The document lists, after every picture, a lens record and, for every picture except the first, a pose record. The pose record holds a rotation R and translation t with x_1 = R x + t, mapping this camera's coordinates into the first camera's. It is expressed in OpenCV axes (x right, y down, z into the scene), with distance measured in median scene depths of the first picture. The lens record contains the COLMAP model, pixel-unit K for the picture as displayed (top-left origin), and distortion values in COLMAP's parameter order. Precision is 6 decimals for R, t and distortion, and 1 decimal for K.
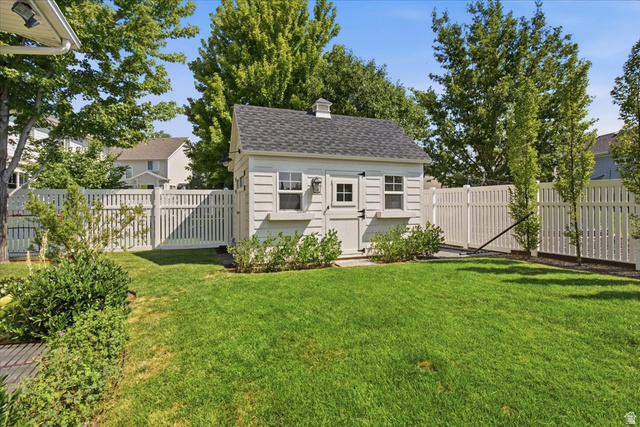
lens RADIAL K [[316.5, 0, 320.0], [0, 316.5, 213.5], [0, 0, 1]] dist [-0.000147, -0.000014]
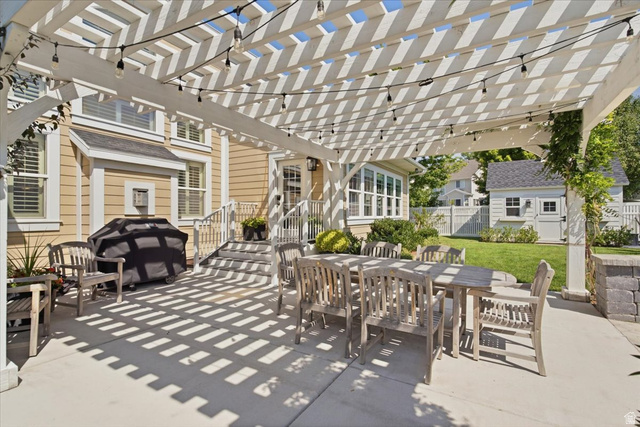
lens RADIAL K [[316.5, 0, 320.0], [0, 316.5, 213.5], [0, 0, 1]] dist [-0.000147, -0.000014]
pose [[0.609616, -0.005754, -0.792676, 0.726419], [-0.020711, 0.999517, -0.023183, 0.042944], [0.792426, 0.030550, 0.609202, -1.155359]]
